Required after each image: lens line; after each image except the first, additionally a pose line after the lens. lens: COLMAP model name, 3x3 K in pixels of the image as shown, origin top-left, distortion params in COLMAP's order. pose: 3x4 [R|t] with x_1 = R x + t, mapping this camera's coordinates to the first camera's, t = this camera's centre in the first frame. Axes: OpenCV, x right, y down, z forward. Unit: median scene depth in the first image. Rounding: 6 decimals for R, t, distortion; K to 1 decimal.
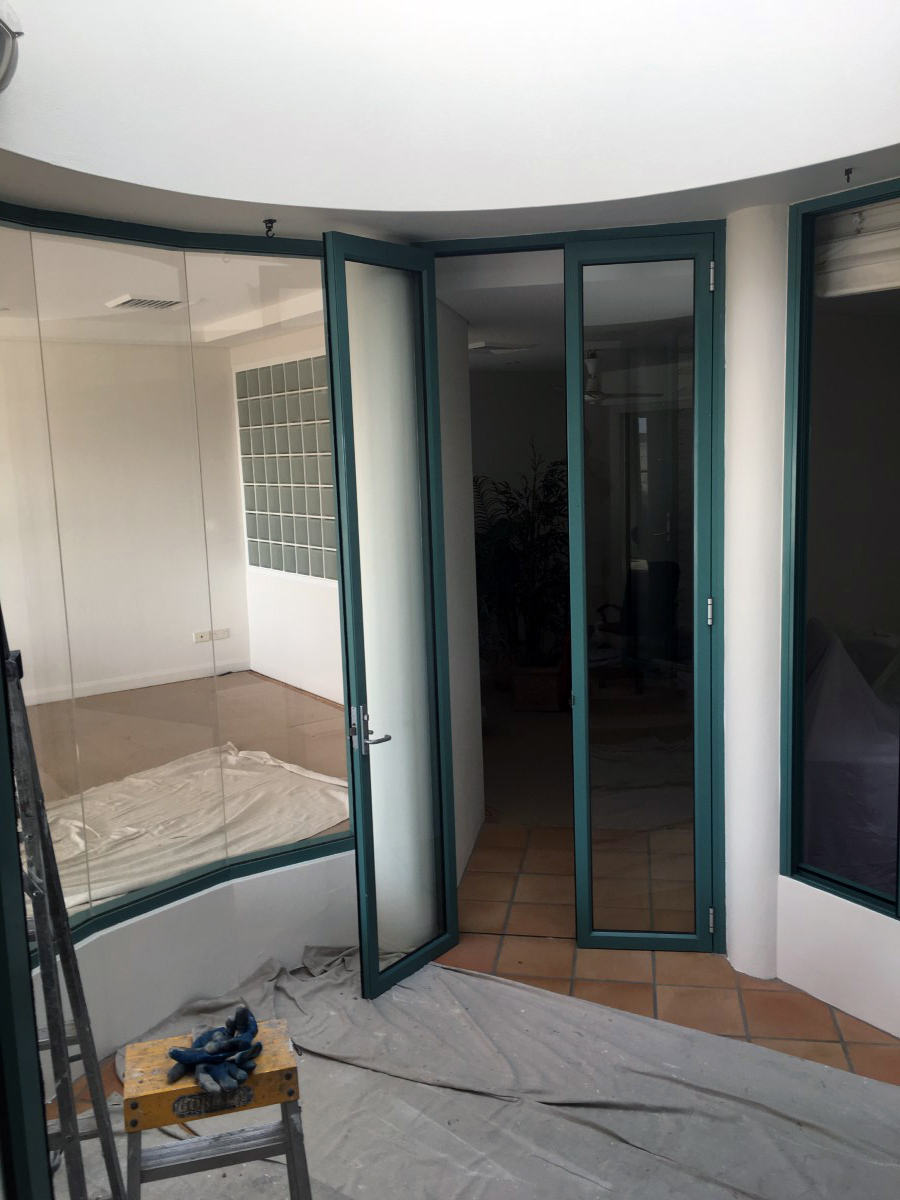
lens RADIAL K [[1037.1, 0, 450.2], [0, 1037.1, 617.9], [0, 0, 1]] dist [0.000624, 0.327557]
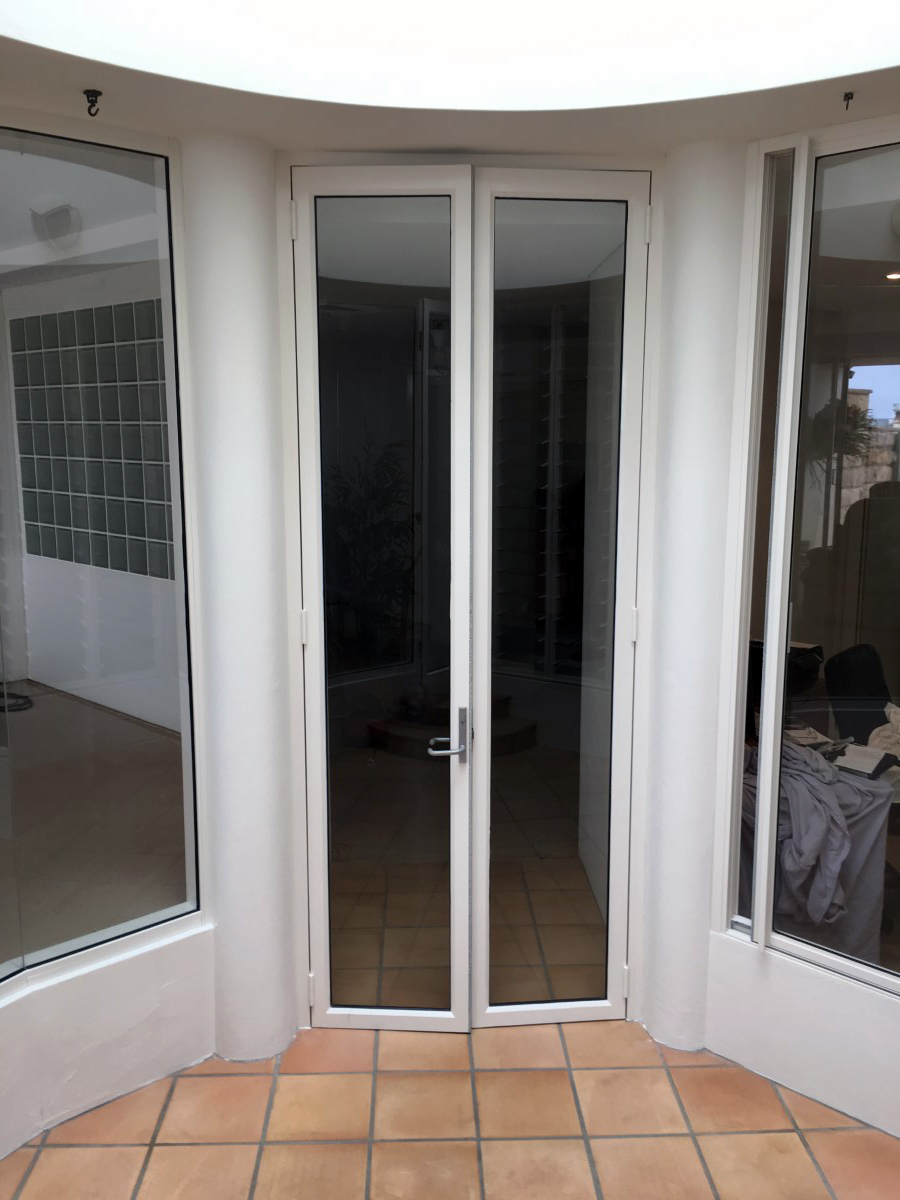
lens RADIAL K [[1048.6, 0, 450.0], [0, 1048.6, 600.0], [0, 0, 1]] dist [0.082687, 0.015250]
pose [[0.978431, 0.003417, 0.206548, -0.059952], [-0.002050, 0.999975, -0.006832, -0.013394], [-0.206566, 0.006261, 0.978413, 0.152848]]
